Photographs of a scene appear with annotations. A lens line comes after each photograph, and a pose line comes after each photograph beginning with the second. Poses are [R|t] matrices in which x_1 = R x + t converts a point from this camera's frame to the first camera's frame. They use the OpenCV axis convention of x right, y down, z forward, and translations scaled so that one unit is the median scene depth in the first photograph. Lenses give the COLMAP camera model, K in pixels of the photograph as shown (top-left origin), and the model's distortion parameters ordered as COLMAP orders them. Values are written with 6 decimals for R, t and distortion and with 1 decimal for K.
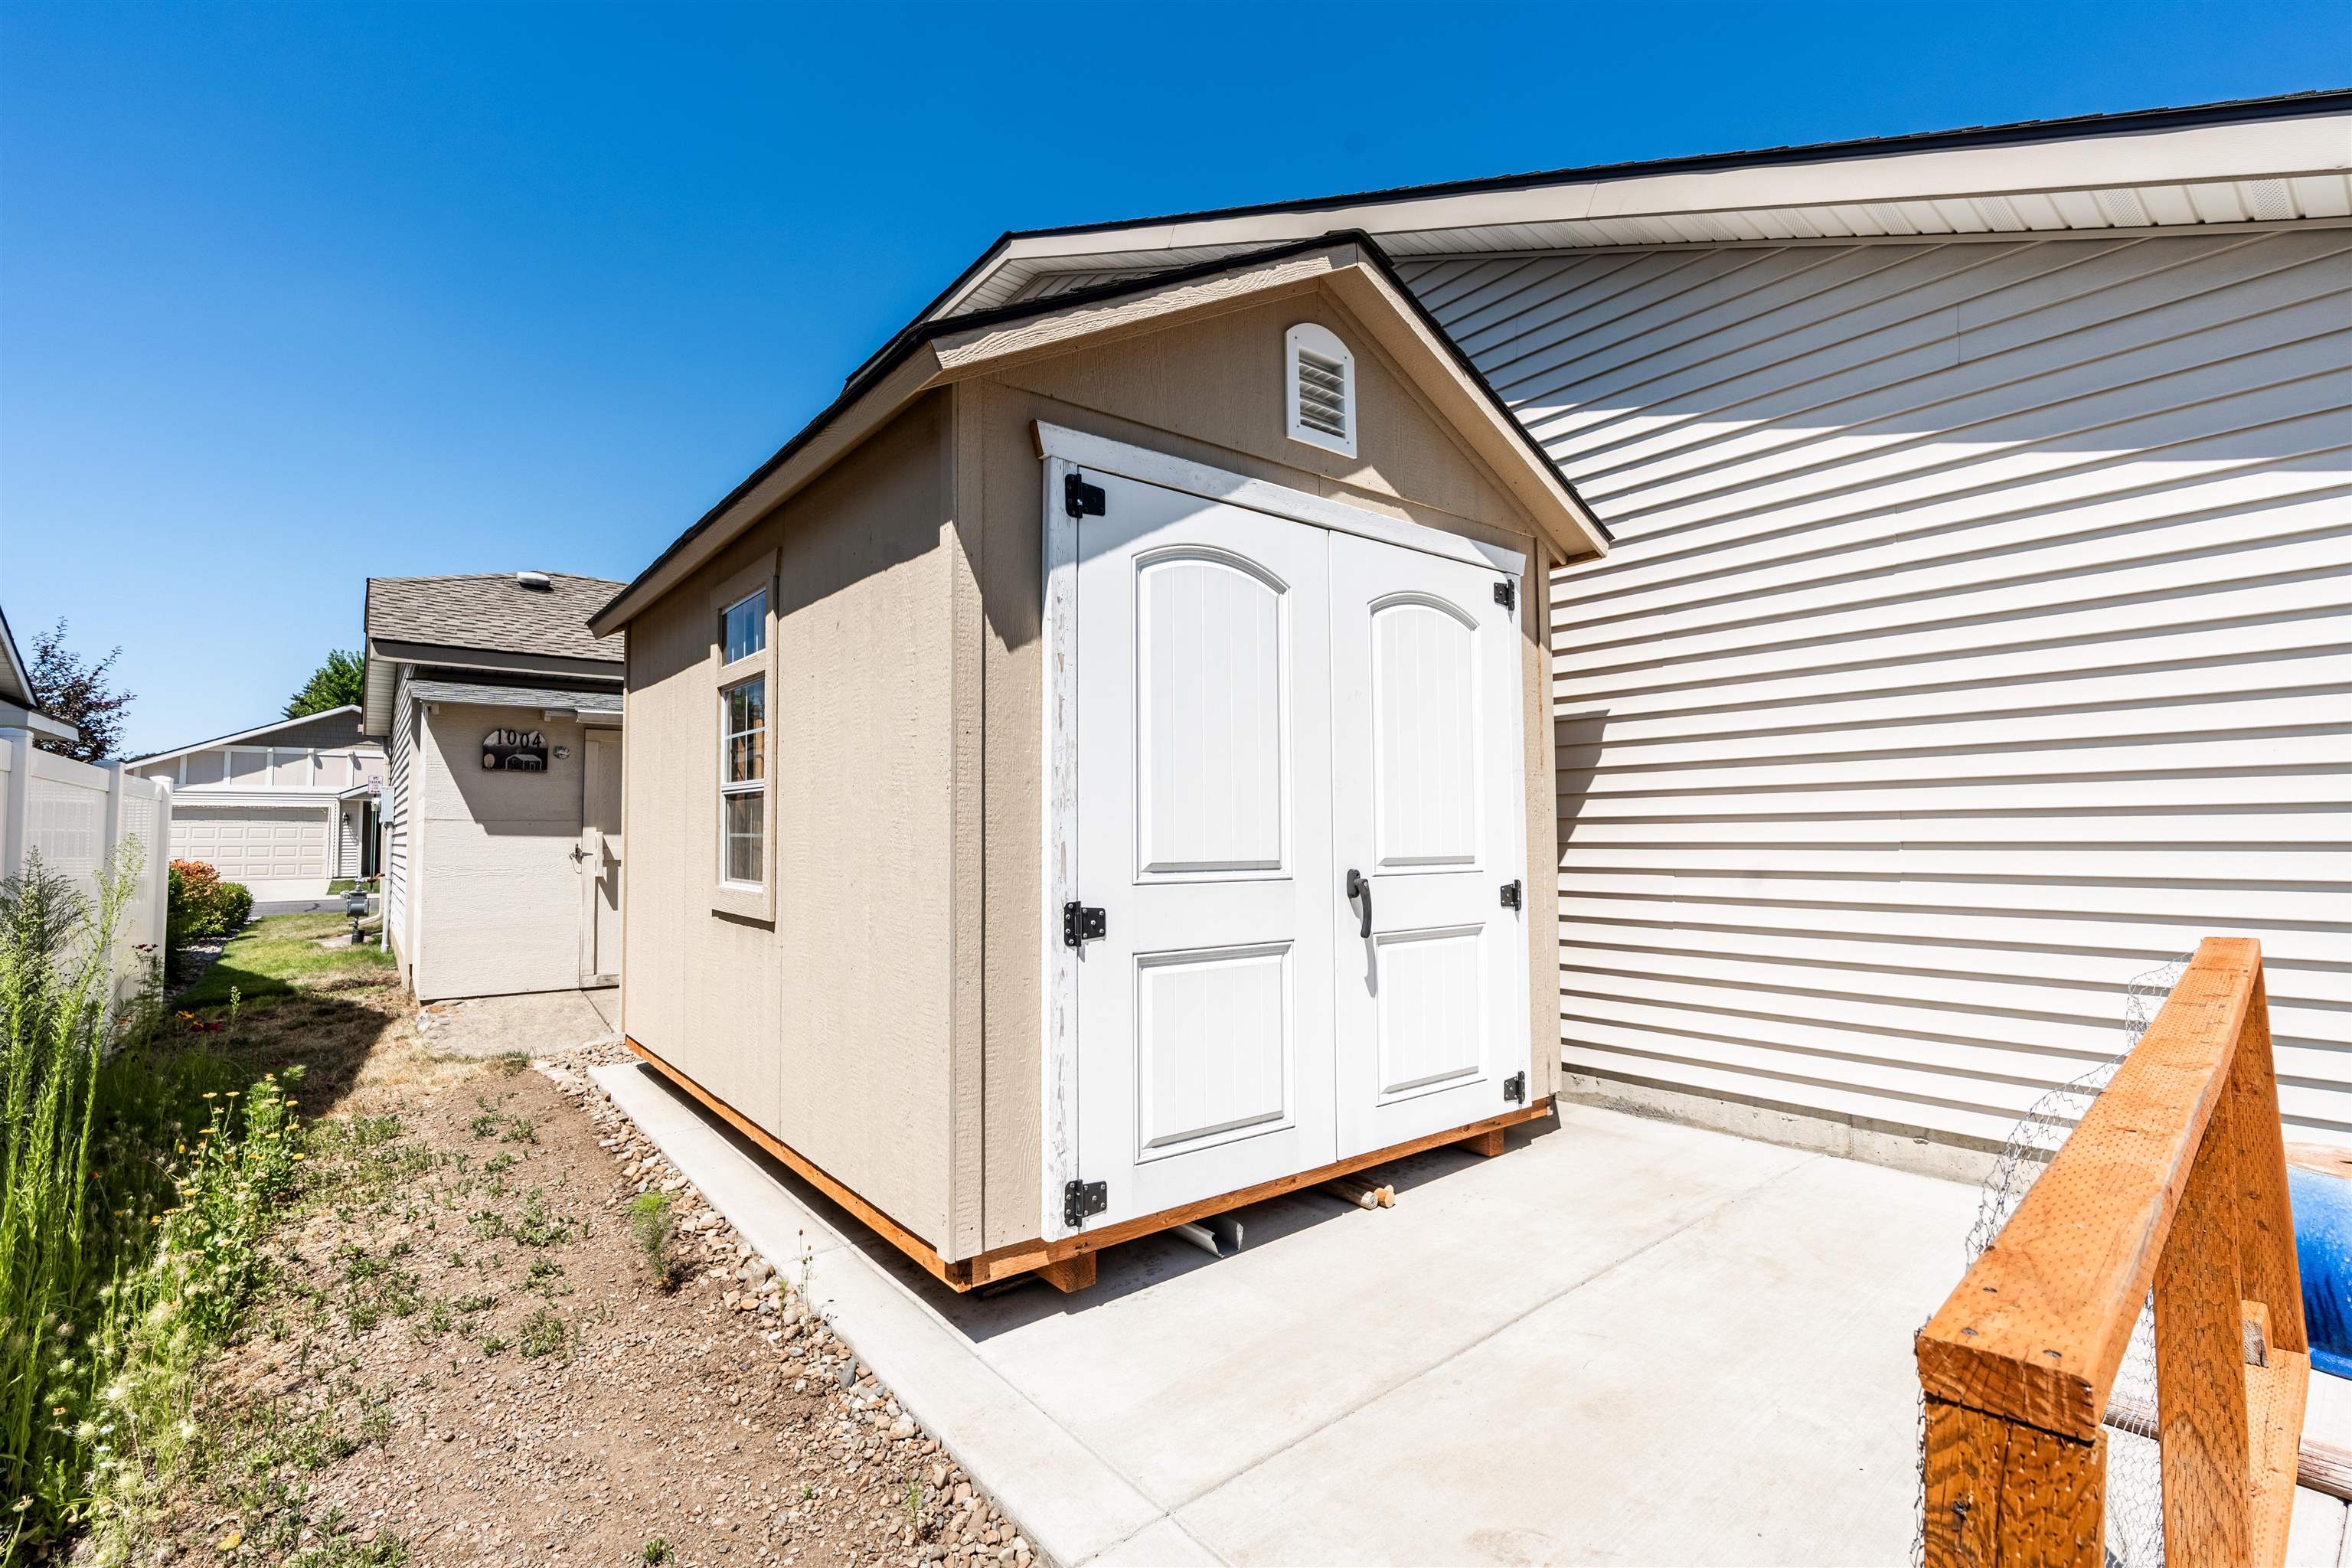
lens RADIAL K [[1094.5, 0, 1188.5], [0, 1094.5, 775.7], [0, 0, 1]] dist [-0.004347, 0.001487]
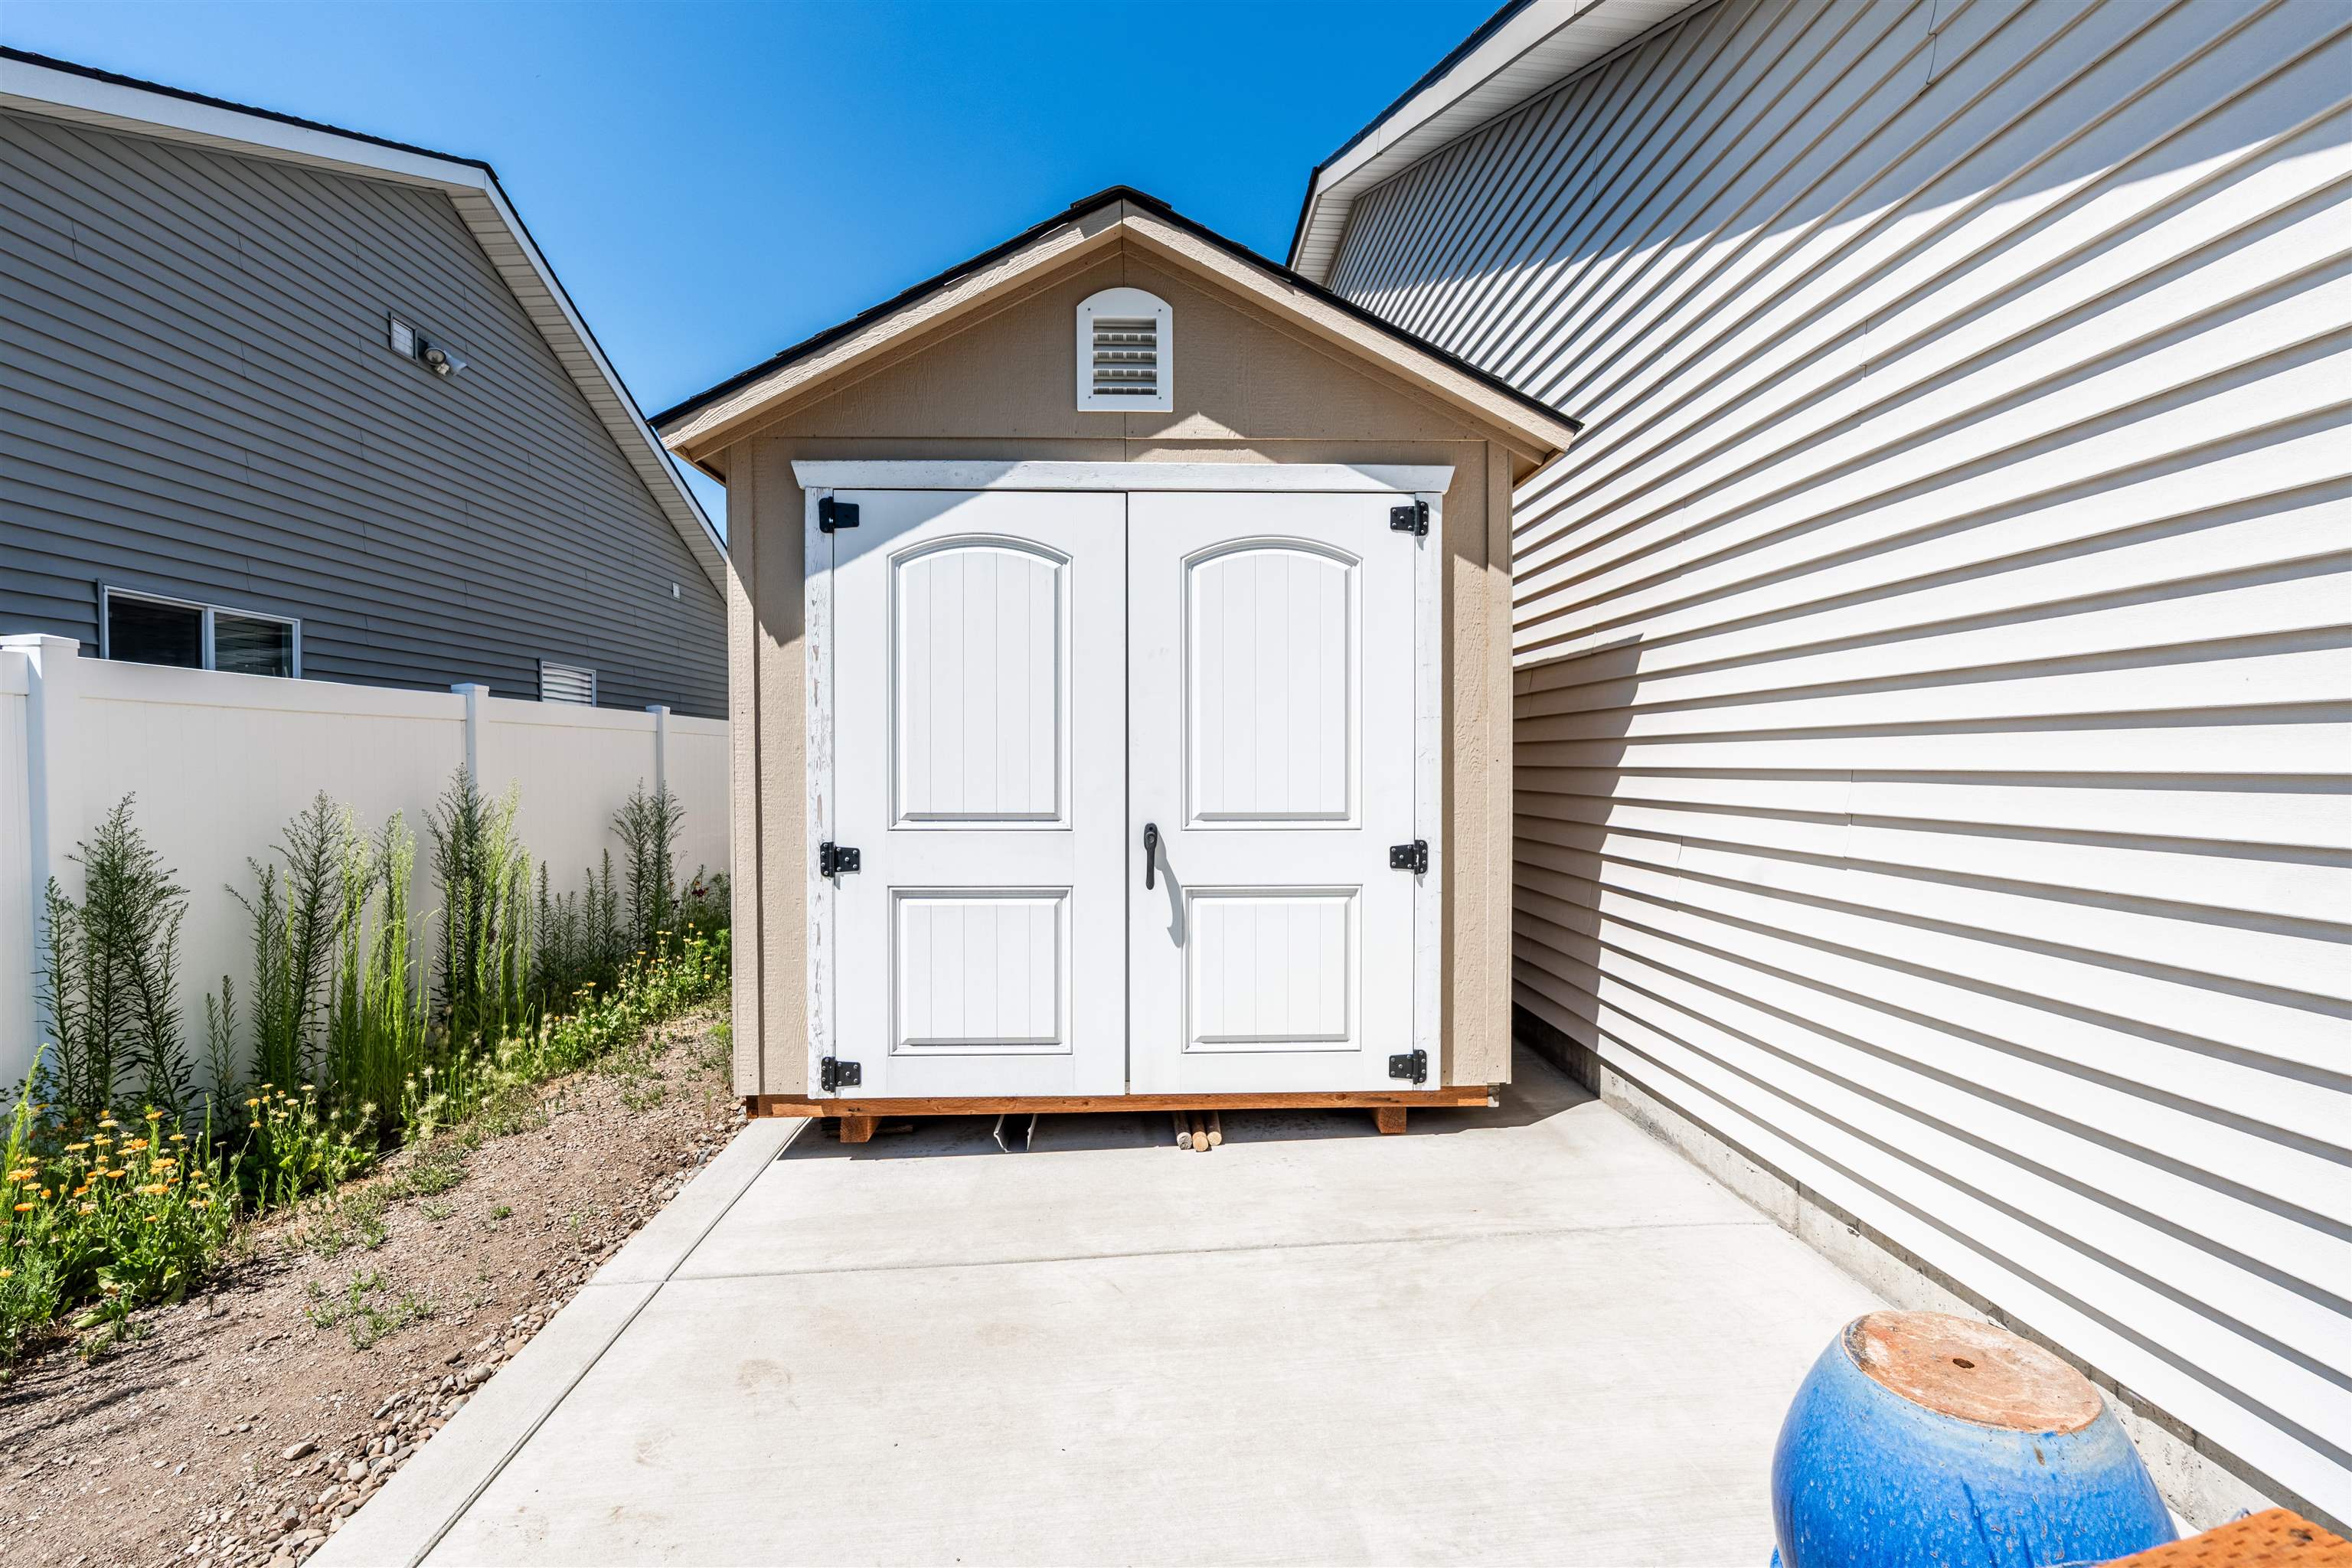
lens RADIAL K [[1094.5, 0, 1154.7], [0, 1094.5, 782.0], [0, 0, 1]] dist [-0.004347, 0.001487]
pose [[0.794335, 0.016448, -0.607258, 0.778570], [0.030471, 0.997296, 0.066870, -0.022011], [0.606716, -0.071621, 0.791686, 0.186301]]
